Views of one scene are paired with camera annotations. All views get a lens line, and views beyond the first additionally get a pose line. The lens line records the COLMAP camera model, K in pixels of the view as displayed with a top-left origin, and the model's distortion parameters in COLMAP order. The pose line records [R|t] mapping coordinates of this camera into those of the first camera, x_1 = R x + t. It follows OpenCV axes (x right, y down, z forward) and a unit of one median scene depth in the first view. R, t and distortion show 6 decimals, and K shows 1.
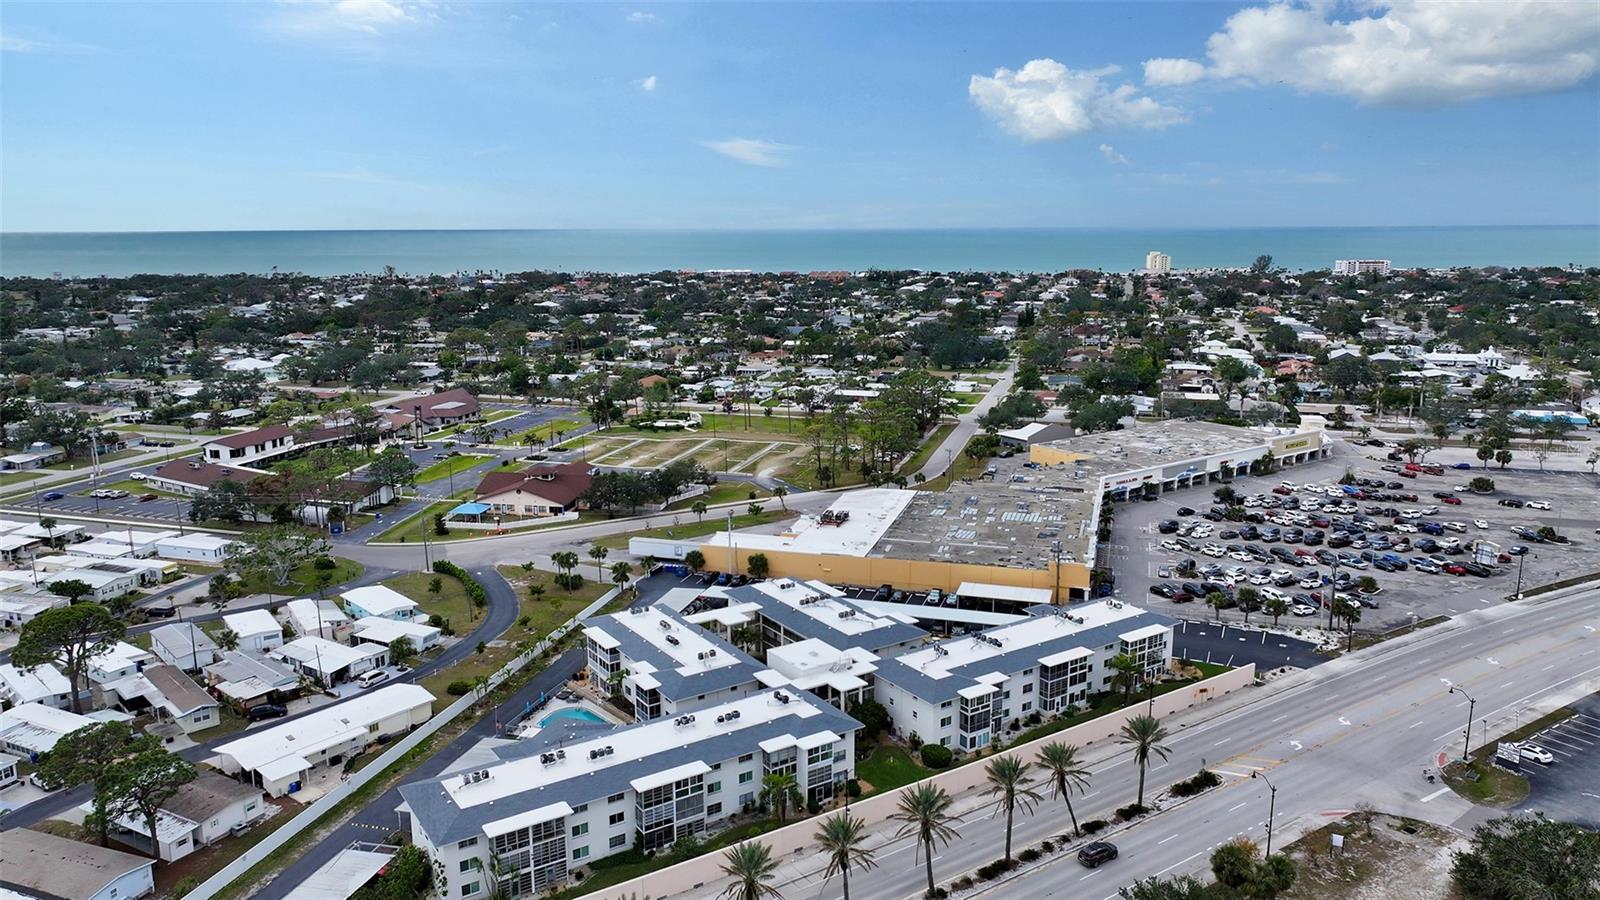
lens RADIAL K [[1110.0, 0, 800.0], [0, 1110.0, 450.0], [0, 0, 1]] dist [0.006959, 0.001870]
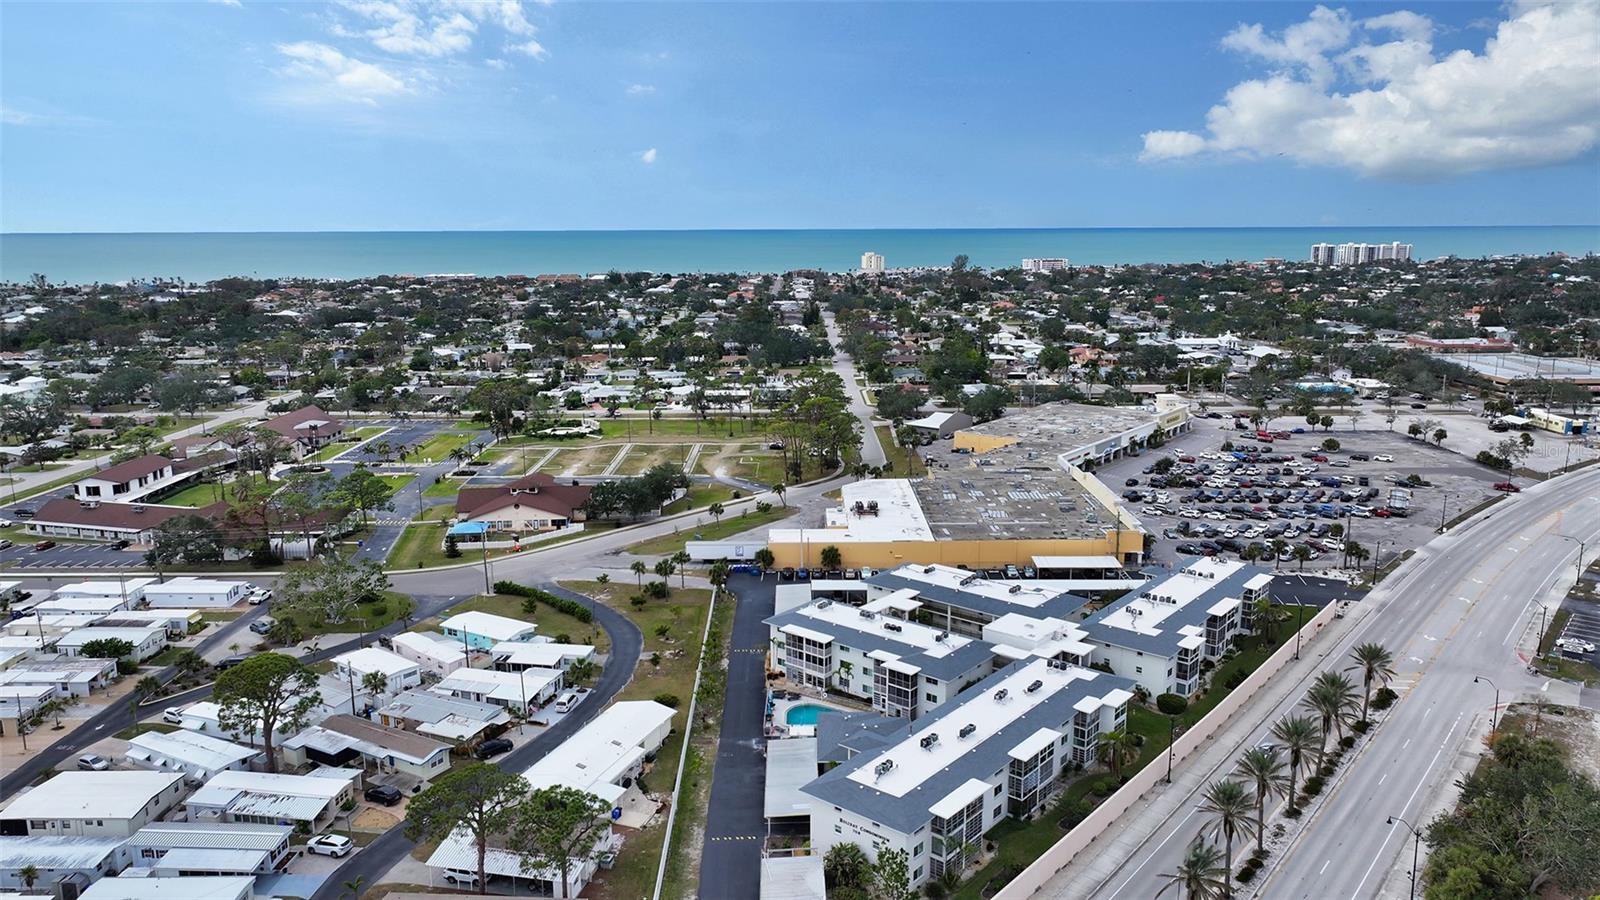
lens RADIAL K [[1110.0, 0, 800.0], [0, 1110.0, 450.0], [0, 0, 1]] dist [0.006959, 0.001870]
pose [[0.958648, -0.056200, 0.278989, -0.364394], [0.056777, 0.998369, 0.006018, -0.003492], [-0.278872, 0.010071, 0.960276, 0.024463]]
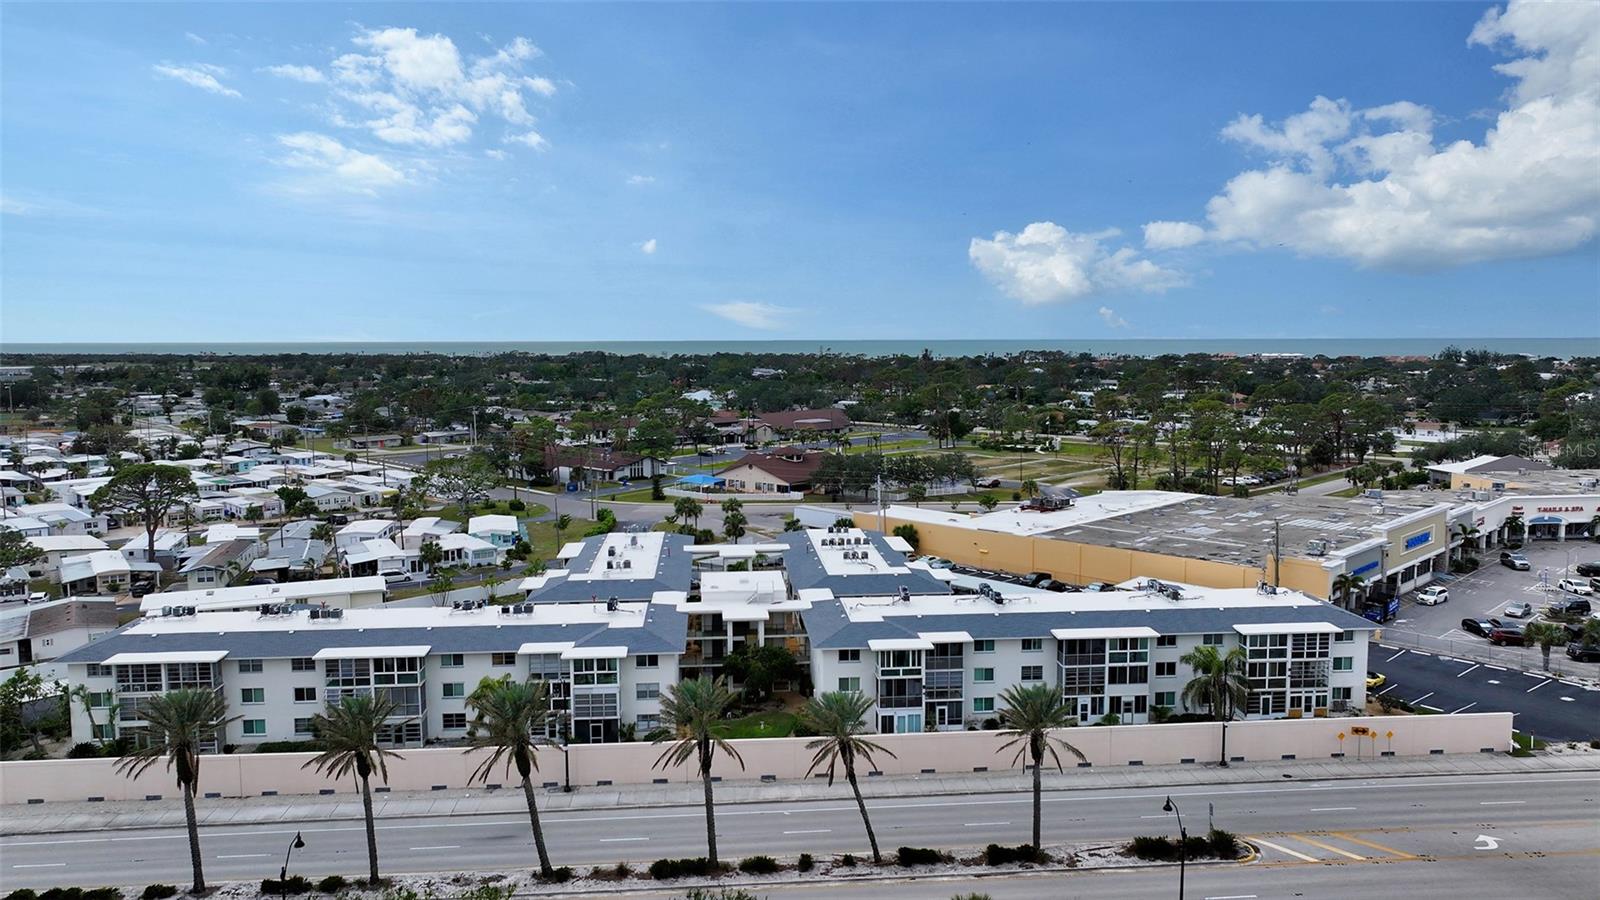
lens RADIAL K [[1110.0, 0, 800.0], [0, 1110.0, 450.0], [0, 0, 1]] dist [0.006959, 0.001870]
pose [[0.873495, 0.047415, -0.484519, 0.293085], [-0.092626, 0.993252, -0.069788, 0.108494], [0.477941, 0.105839, 0.871992, 0.277249]]
